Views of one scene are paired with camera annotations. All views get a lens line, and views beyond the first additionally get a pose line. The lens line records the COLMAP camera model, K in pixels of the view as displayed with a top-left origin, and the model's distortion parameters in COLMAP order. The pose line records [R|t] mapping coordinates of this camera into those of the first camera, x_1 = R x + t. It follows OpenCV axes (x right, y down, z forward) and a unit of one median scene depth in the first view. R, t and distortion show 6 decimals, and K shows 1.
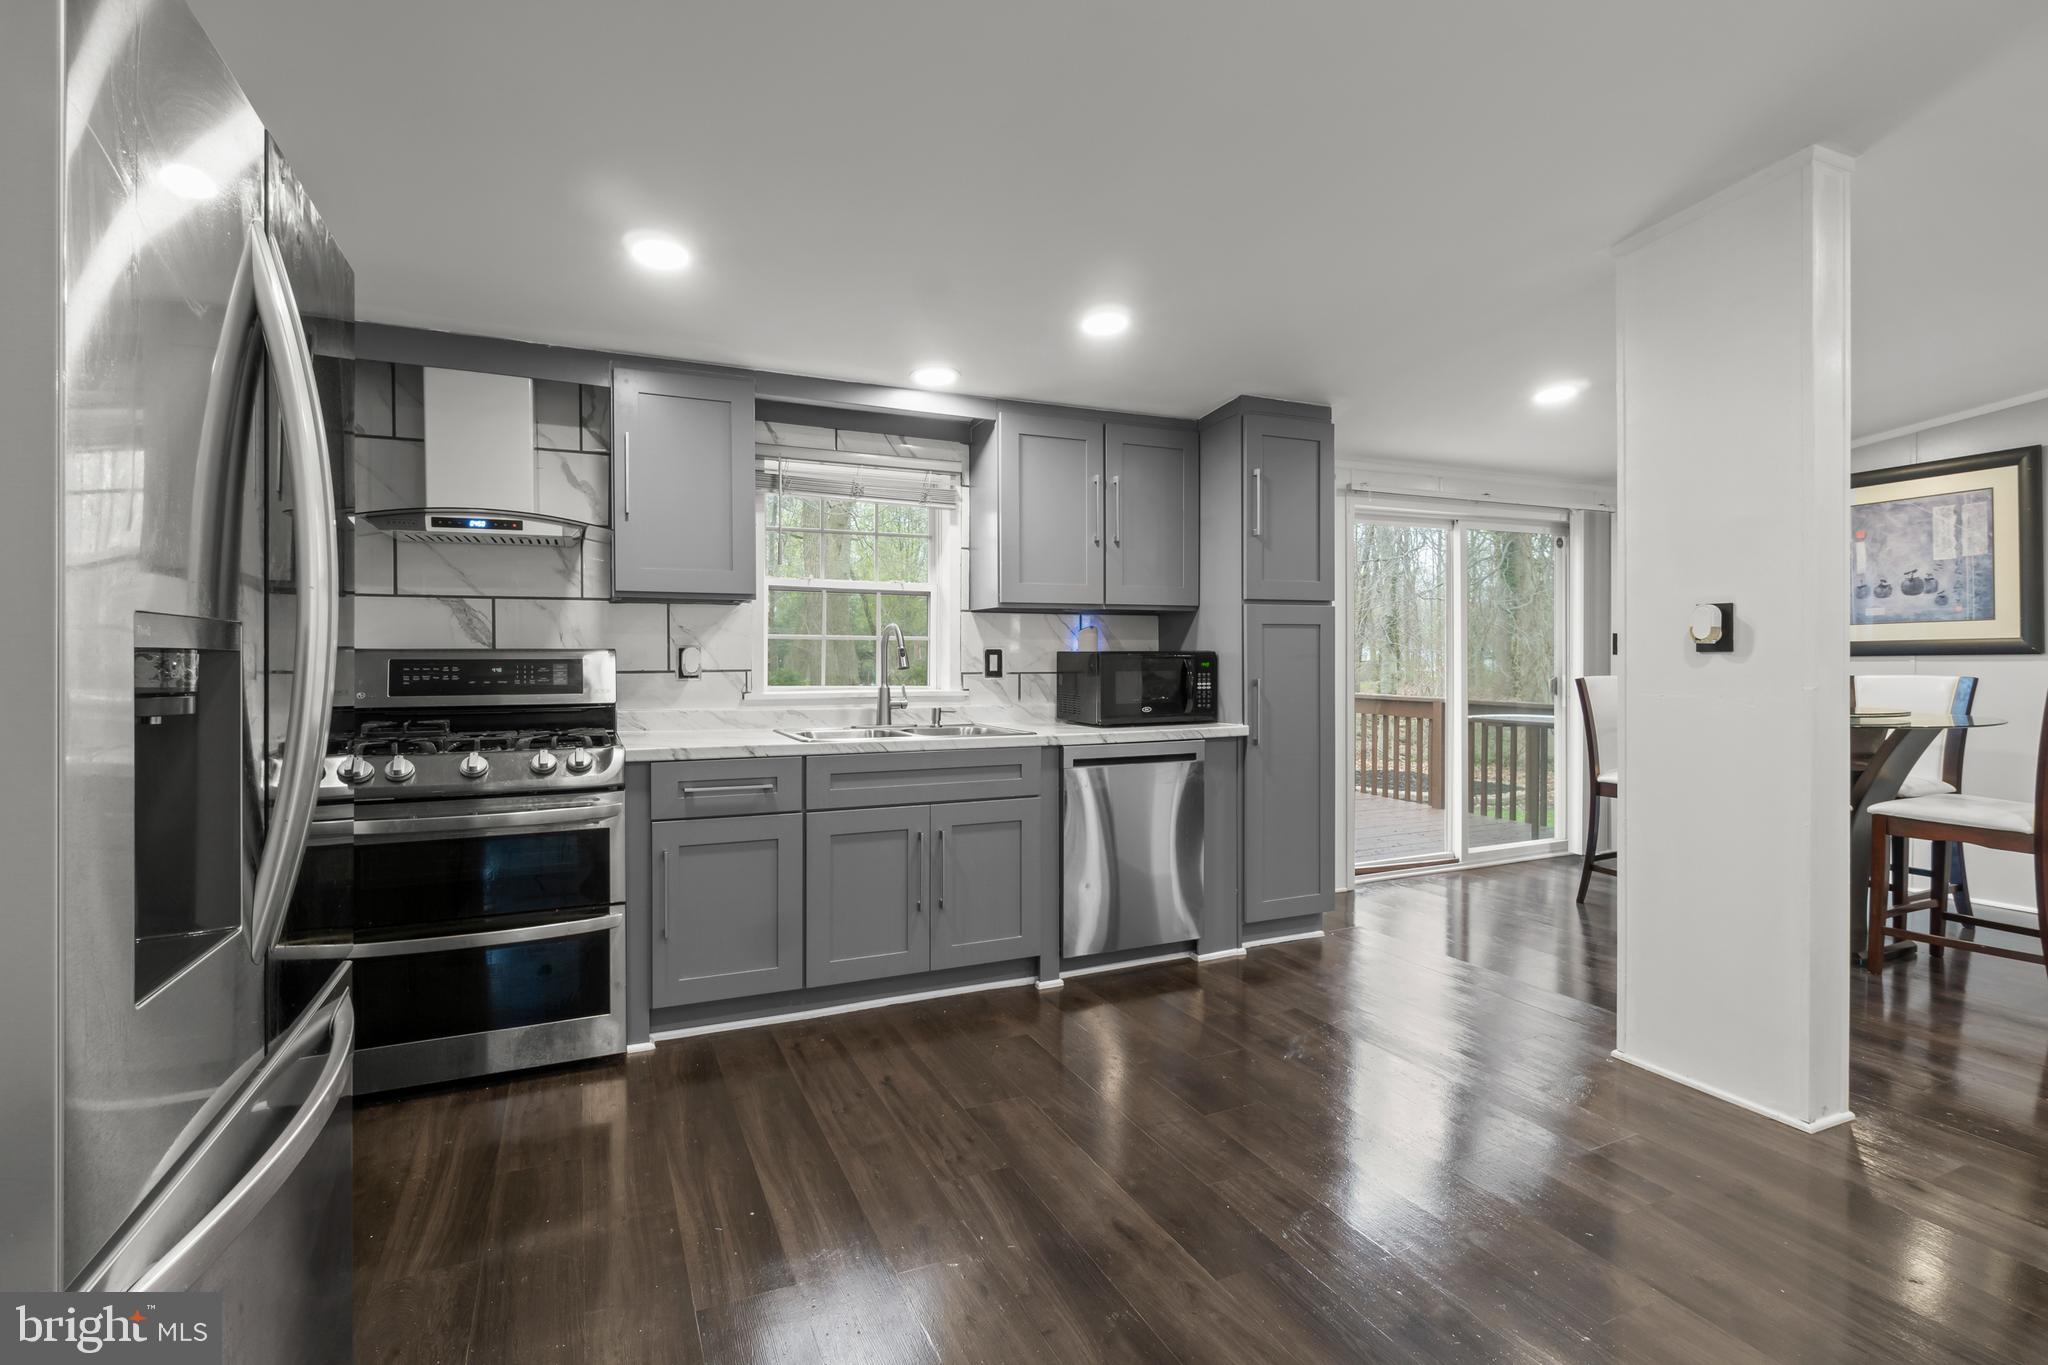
lens RADIAL K [[954.8, 0, 1028.4], [0, 954.8, 678.5], [0, 0, 1]] dist [-0.000105, 0.000065]
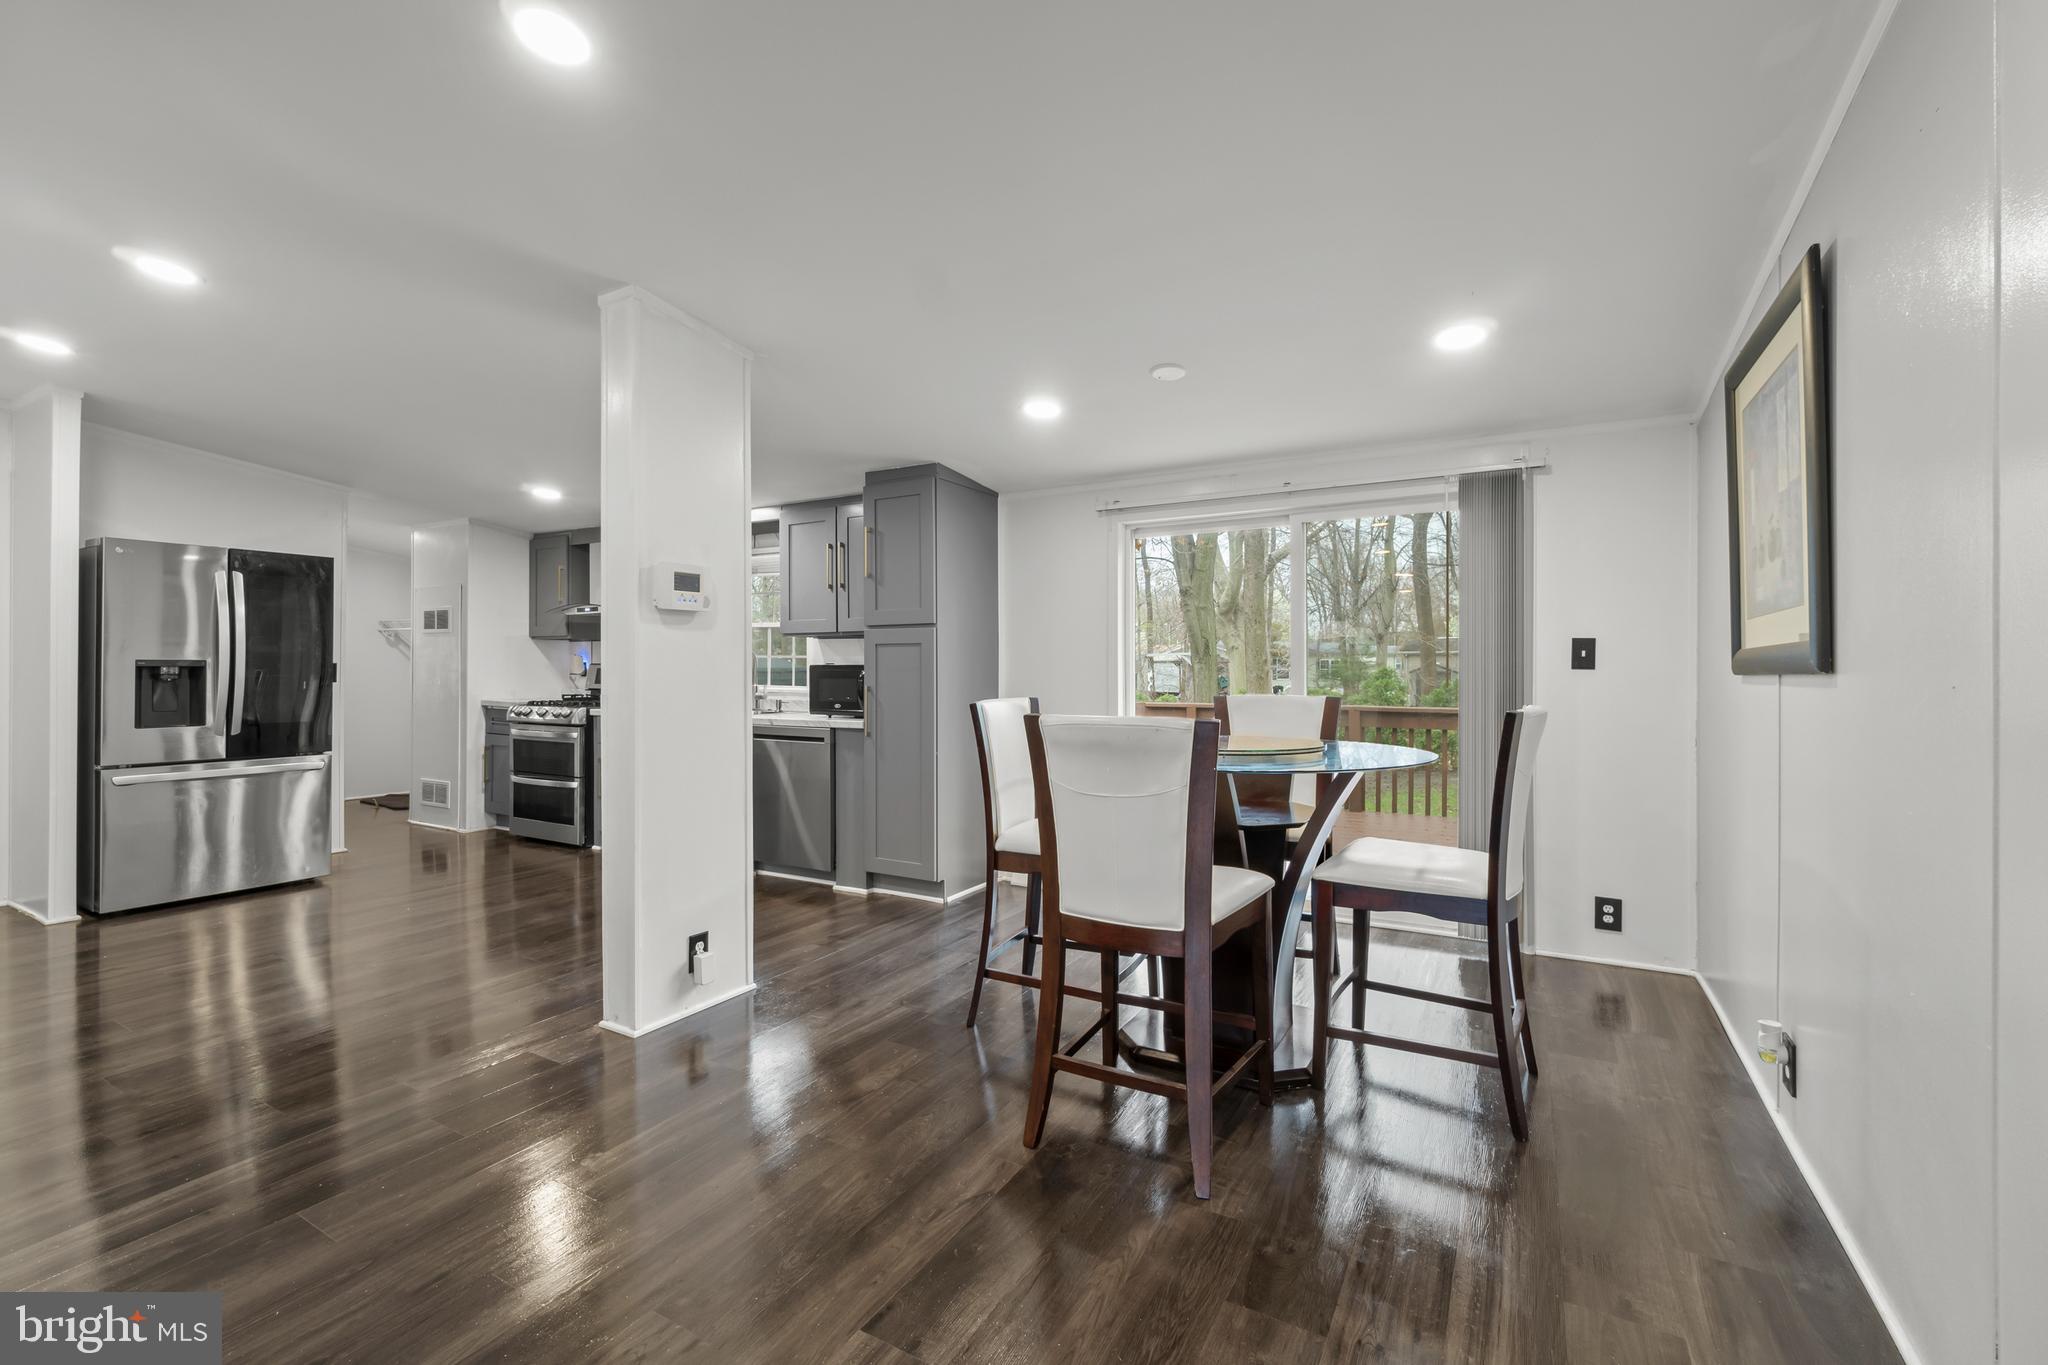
lens RADIAL K [[884.2, 0, 1018.0], [0, 884.2, 672.9], [0, 0, 1]] dist [0.000385, 0.000249]
pose [[0.579200, 0.009925, -0.815125, 1.541472], [-0.021204, 0.999771, -0.002894, -0.021172], [0.814909, 0.018960, 0.579278, 0.525620]]
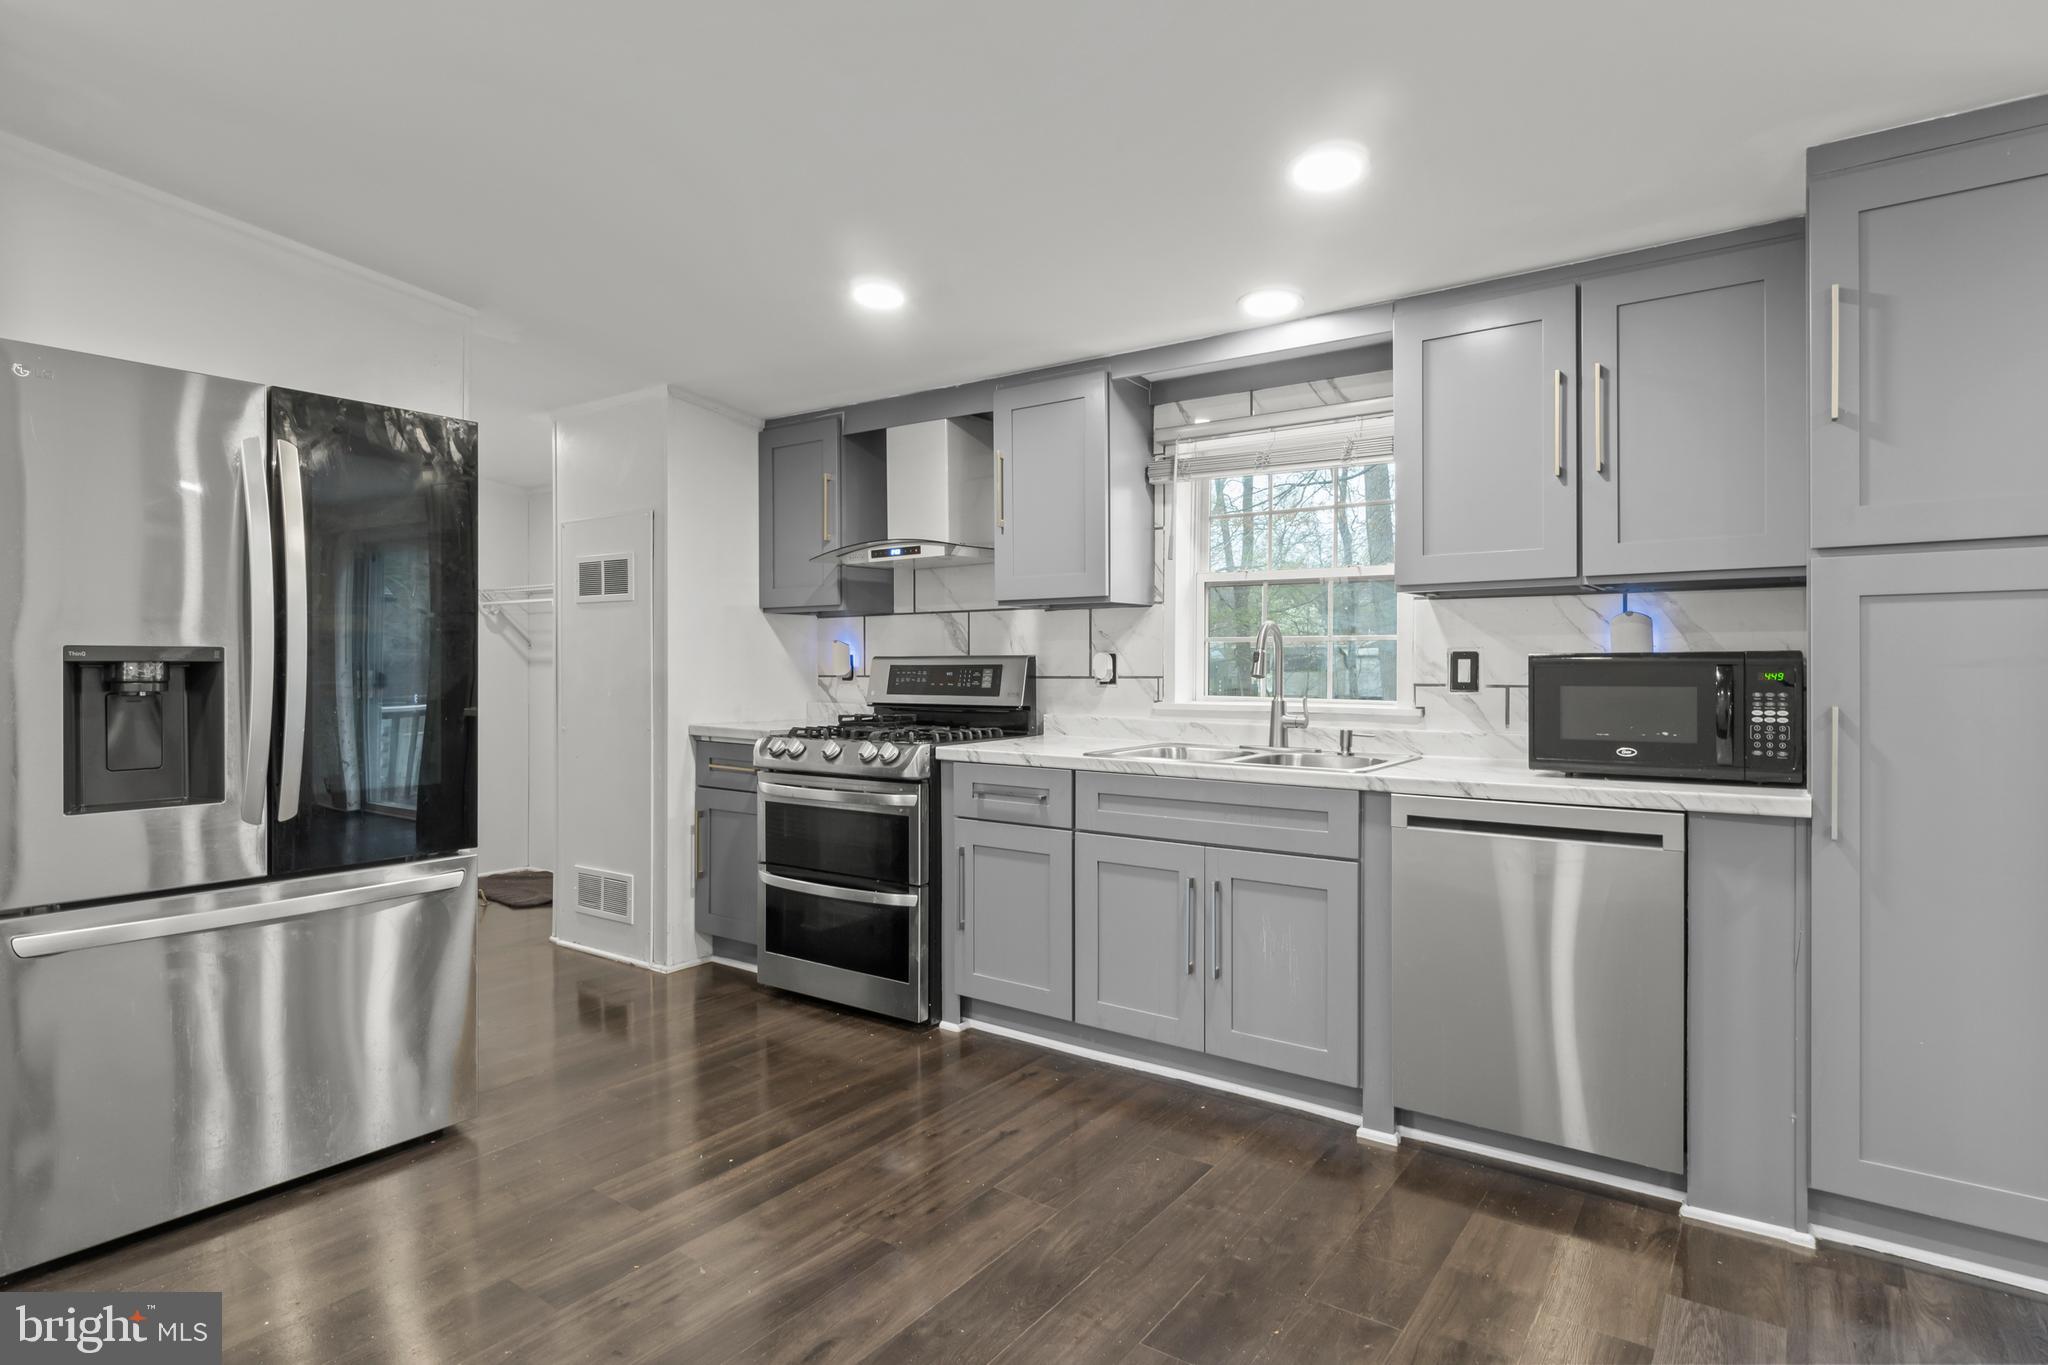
lens RADIAL K [[1076.1, 0, 1024.0], [0, 1076.1, 682.5], [0, 0, 1]] dist [-0.005031, -0.000940]
pose [[0.498761, 0.016041, -0.866591, 0.585320], [-0.018070, 0.999804, 0.008107, -0.010100], [0.866551, 0.011616, 0.498953, 0.401127]]
